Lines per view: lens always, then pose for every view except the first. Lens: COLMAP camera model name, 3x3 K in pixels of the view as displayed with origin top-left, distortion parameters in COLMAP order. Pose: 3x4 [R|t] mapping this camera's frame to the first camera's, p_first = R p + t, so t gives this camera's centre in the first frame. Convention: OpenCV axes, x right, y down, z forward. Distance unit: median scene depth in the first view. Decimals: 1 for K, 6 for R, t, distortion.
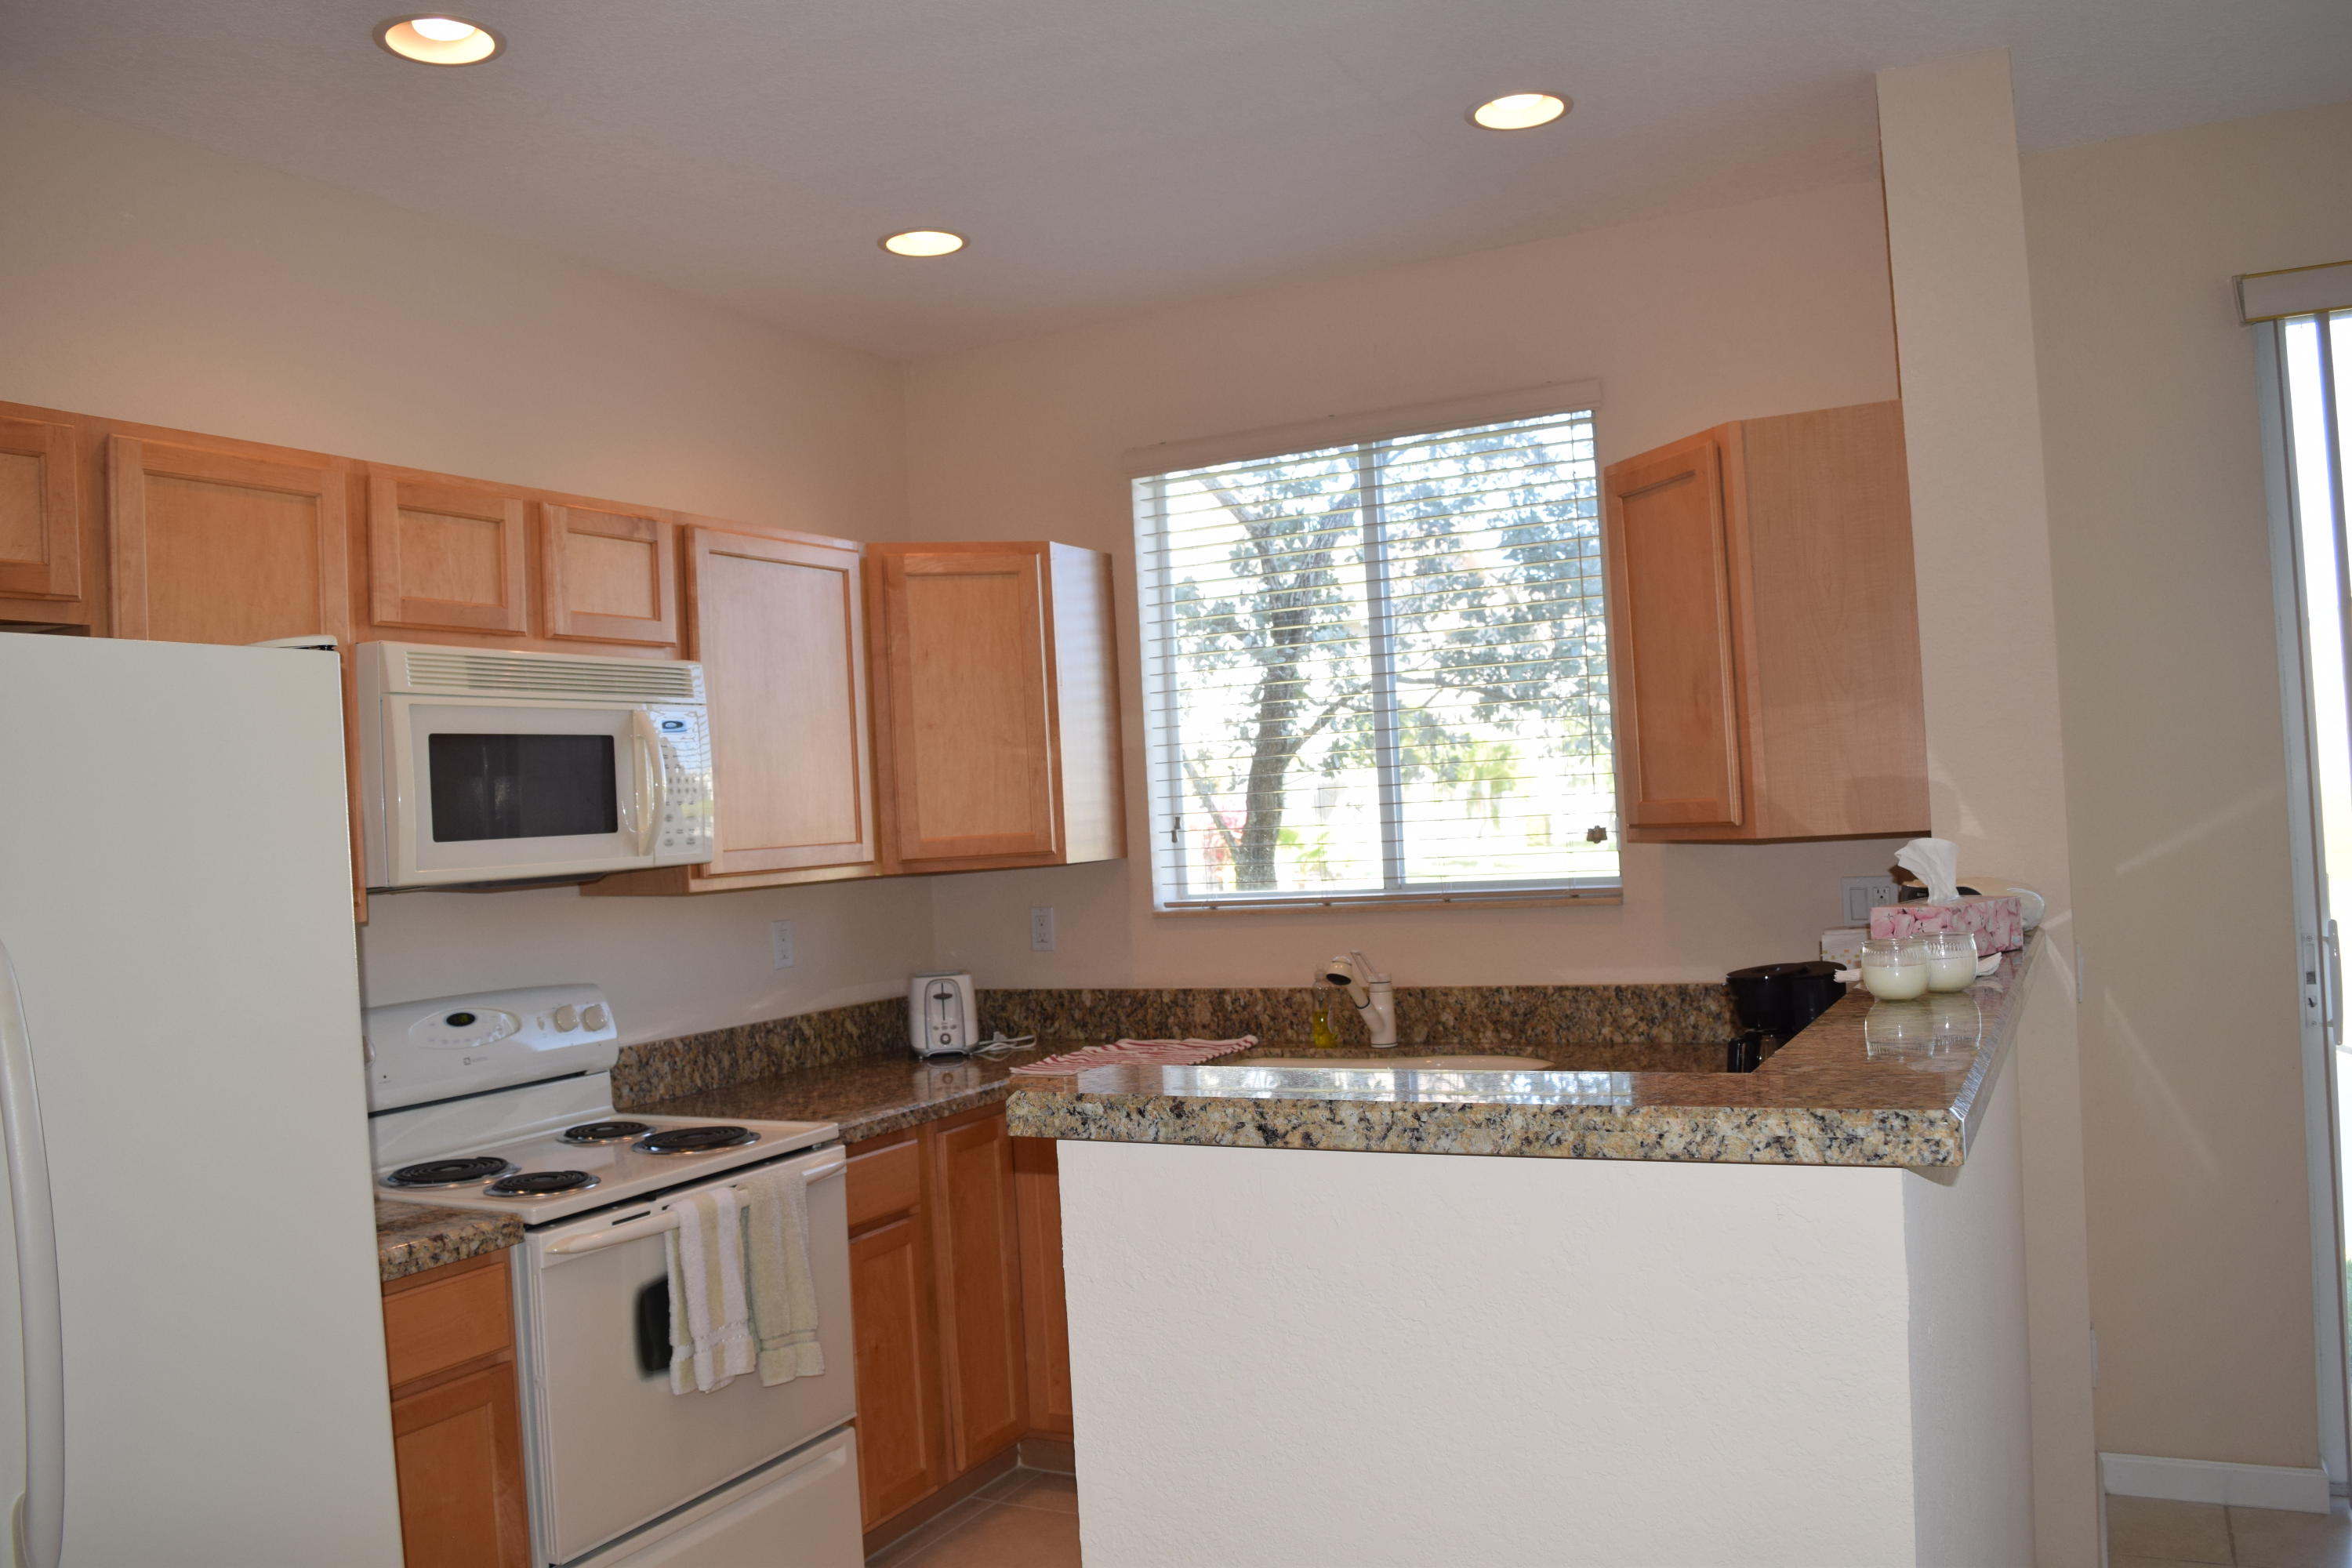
lens RADIAL K [[1855.5, 0, 1180.7], [0, 1855.5, 785.6], [0, 0, 1]] dist [-0.092075, 0.023787]
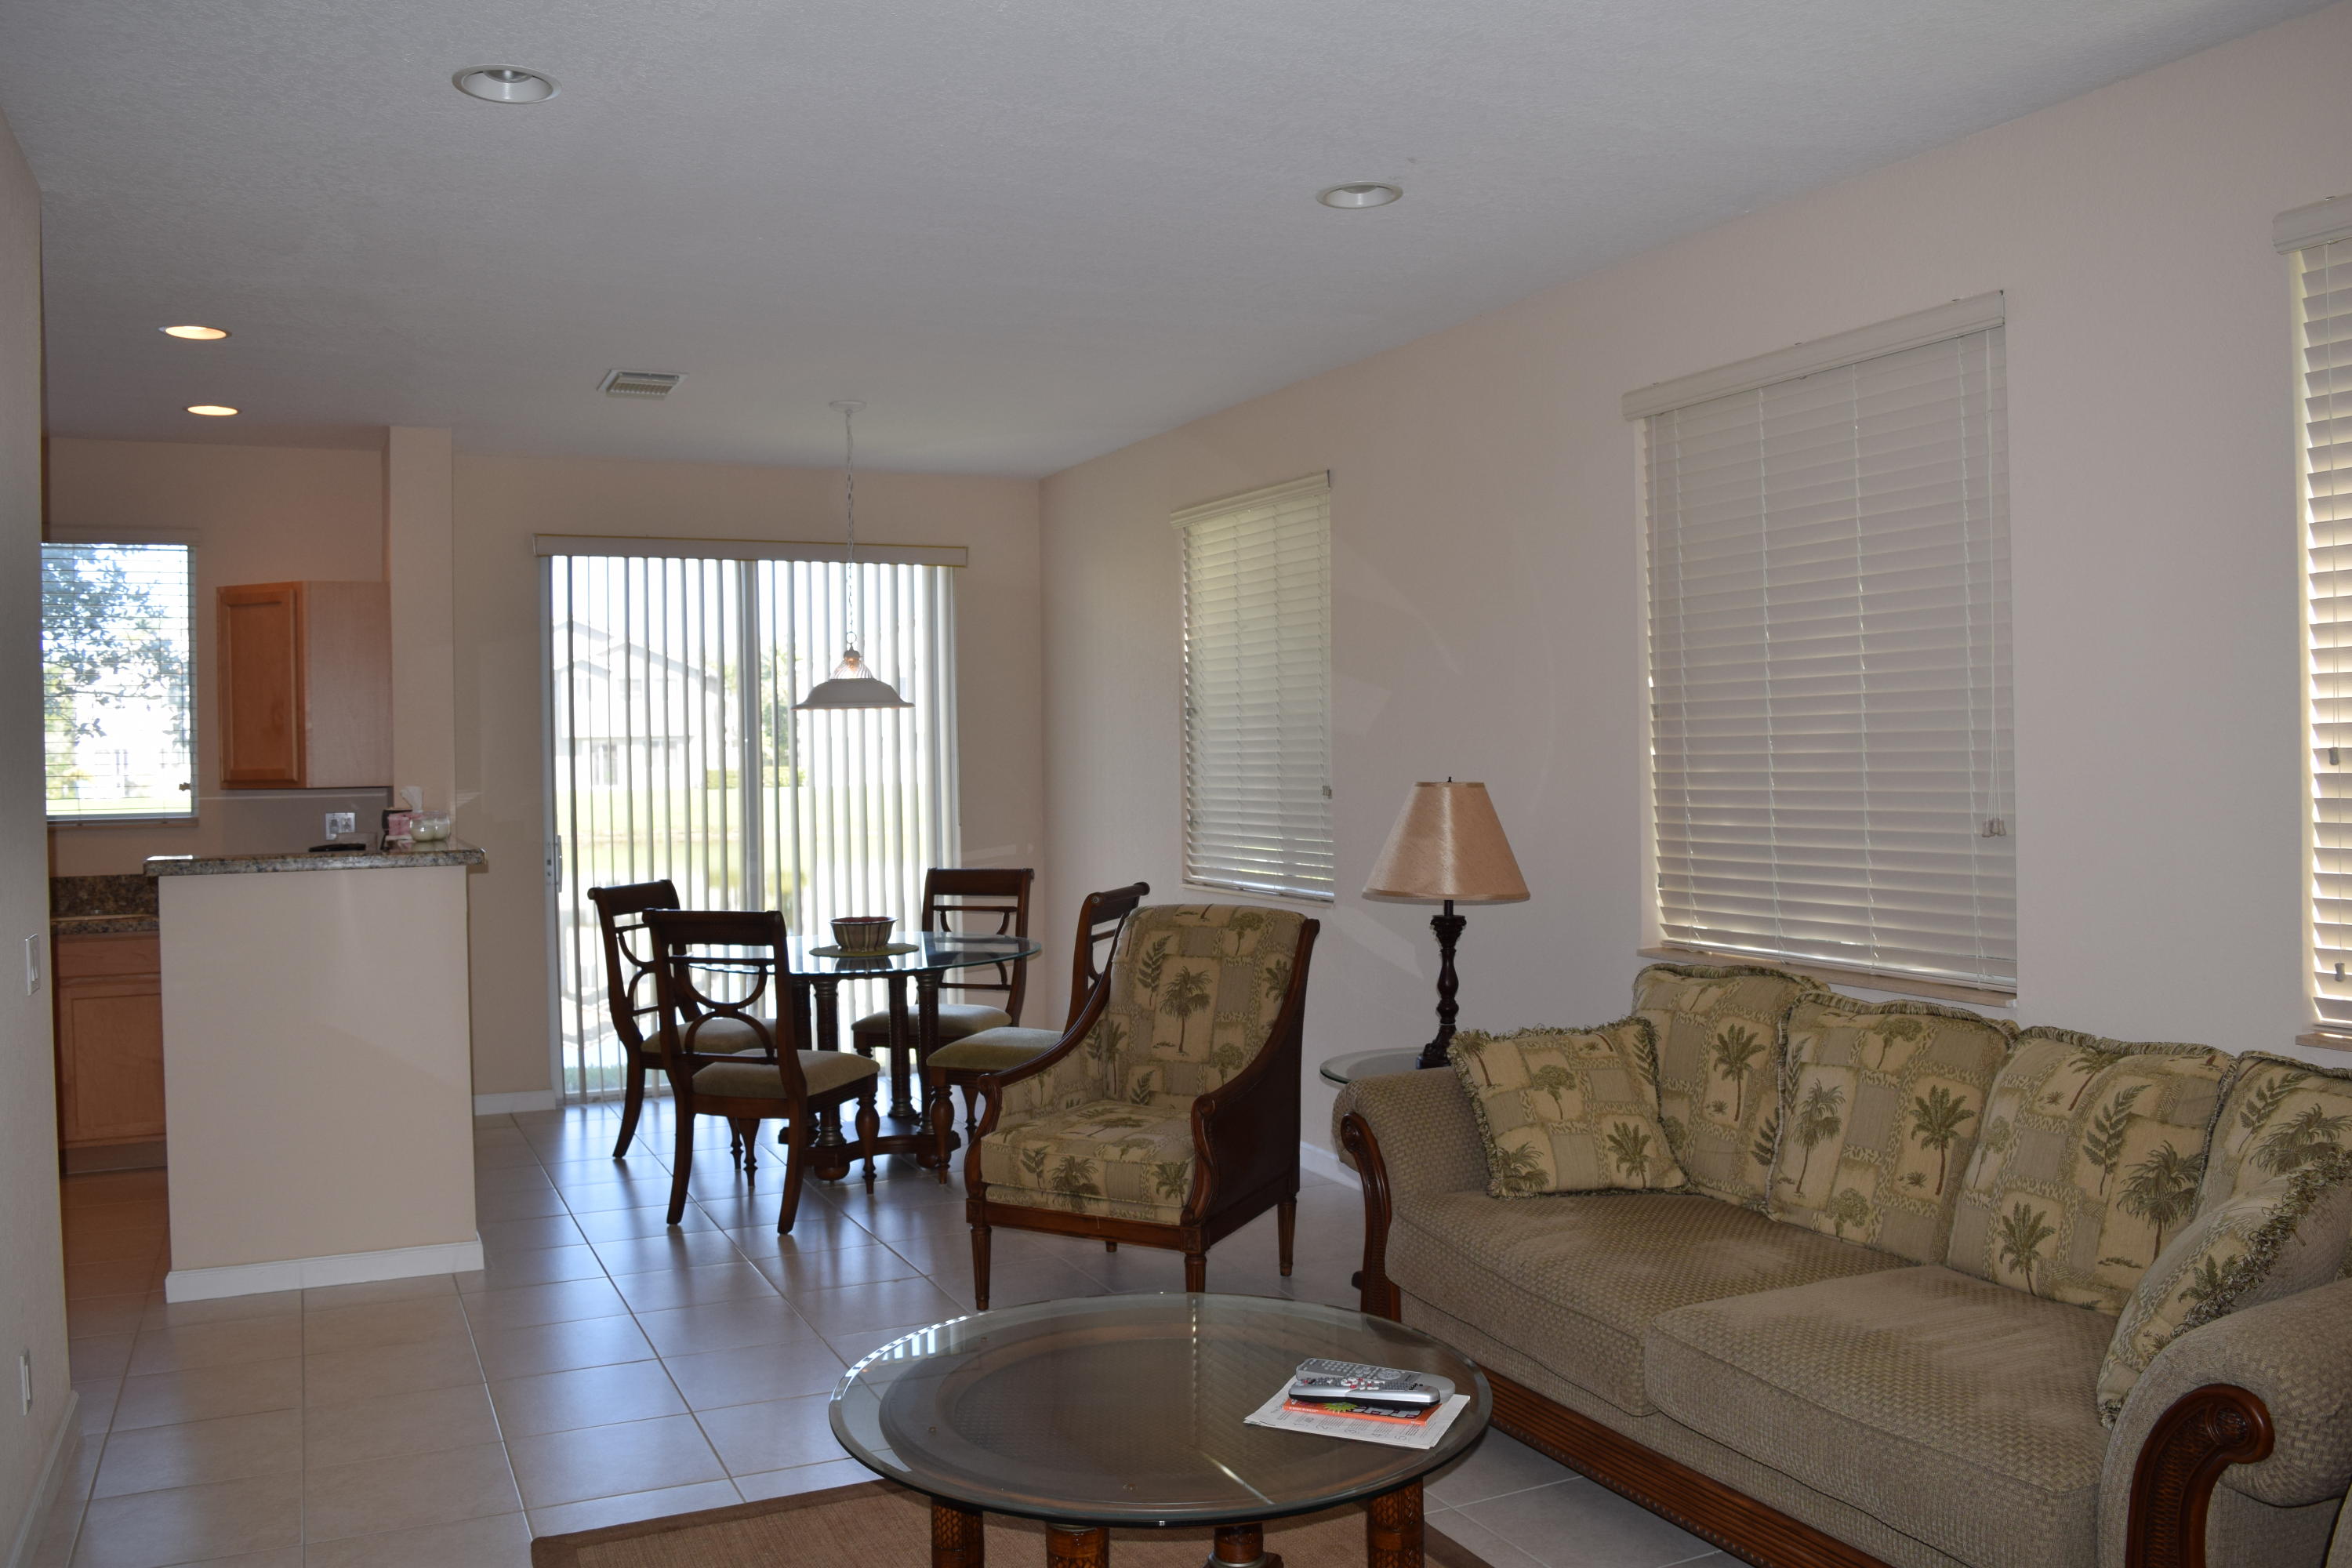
lens RADIAL K [[1855.5, 0, 1180.7], [0, 1855.5, 785.6], [0, 0, 1]] dist [-0.092075, 0.023787]
pose [[0.608751, 0.031530, 0.792735, -0.608052], [-0.031037, 0.999392, -0.015916, 0.024979], [-0.792754, -0.014915, 0.609359, -0.867845]]
